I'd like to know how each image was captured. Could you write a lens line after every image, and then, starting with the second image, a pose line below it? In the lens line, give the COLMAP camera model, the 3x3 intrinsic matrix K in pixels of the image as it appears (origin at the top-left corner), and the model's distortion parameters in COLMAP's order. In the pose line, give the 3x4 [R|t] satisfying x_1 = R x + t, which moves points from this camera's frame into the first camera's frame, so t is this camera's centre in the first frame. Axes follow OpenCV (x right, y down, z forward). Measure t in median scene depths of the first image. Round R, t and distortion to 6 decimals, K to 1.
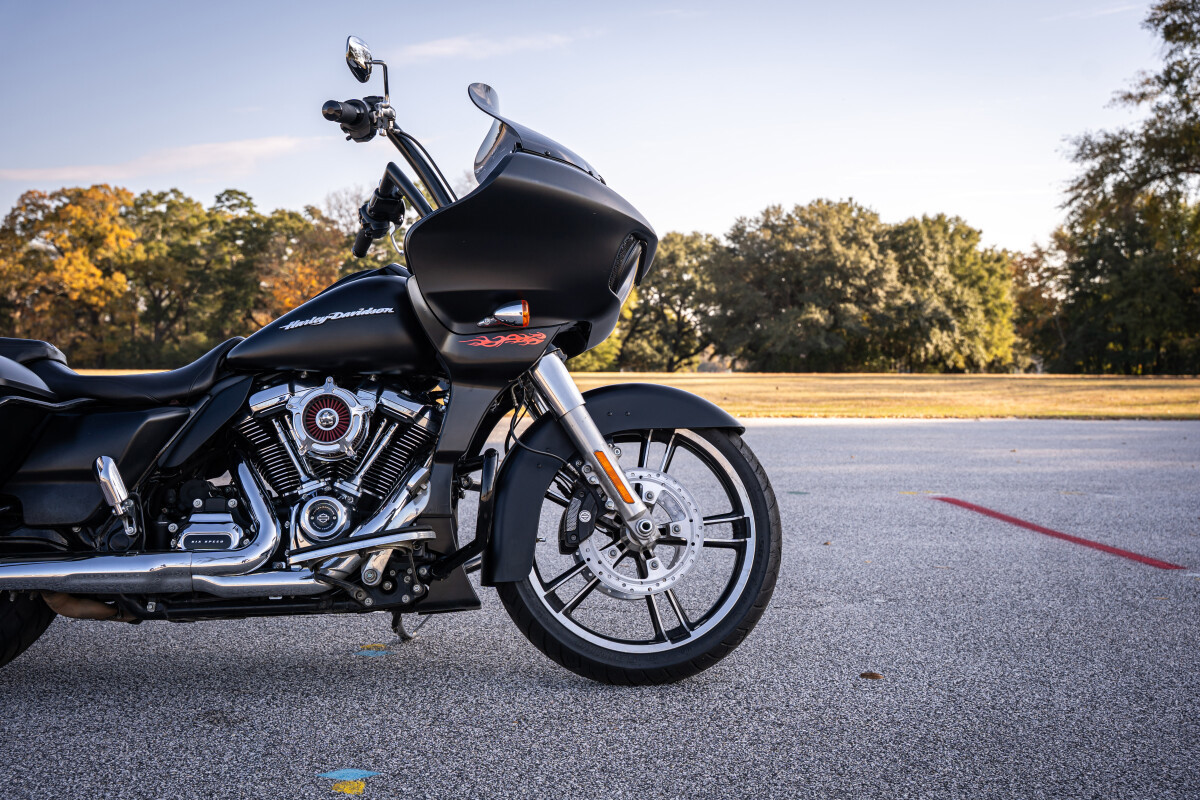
lens RADIAL K [[1299.4, 0, 598.9], [0, 1299.4, 396.5], [0, 0, 1]] dist [0.007226, 0.000000]
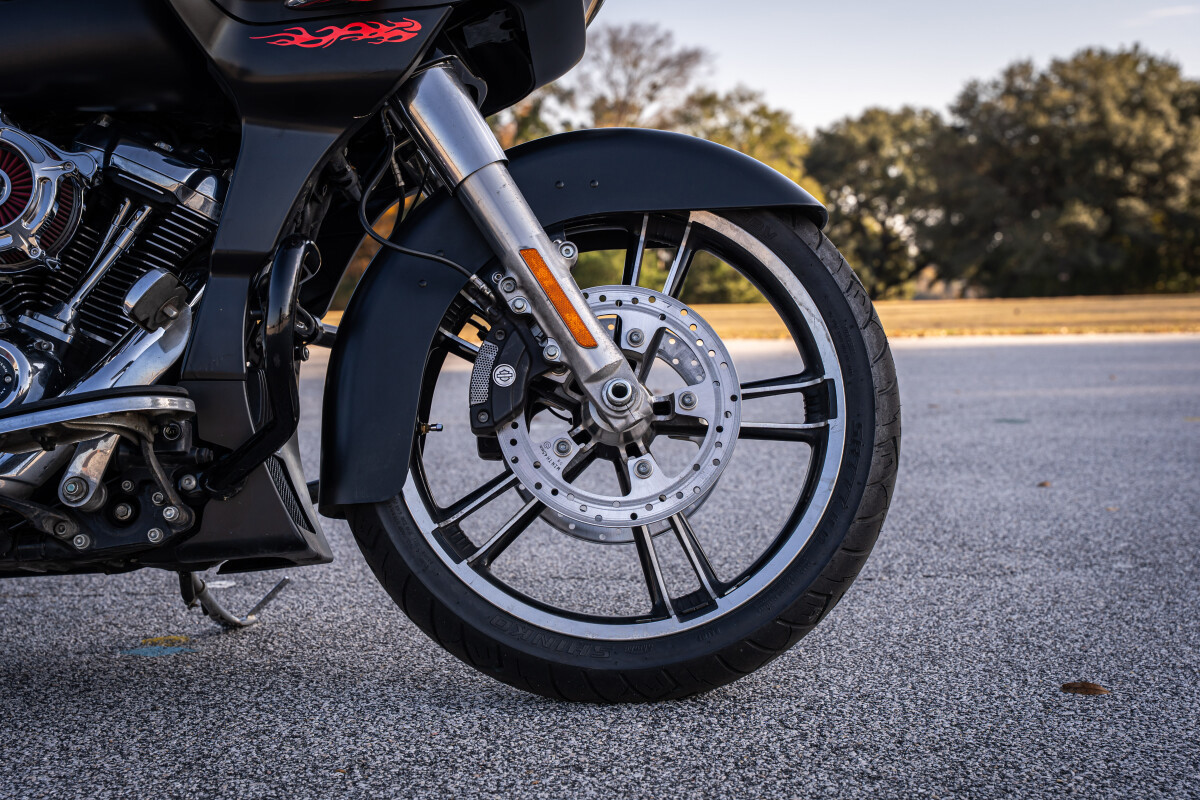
lens RADIAL K [[1788.7, 0, 605.8], [0, 1788.7, 398.4], [0, 0, 1]] dist [0.148296, 0.000000]
pose [[0.995357, -0.015606, -0.094982, 0.093637], [0.018295, 0.999454, 0.027501, 0.079632], [0.094501, -0.029111, 0.995099, 0.285055]]
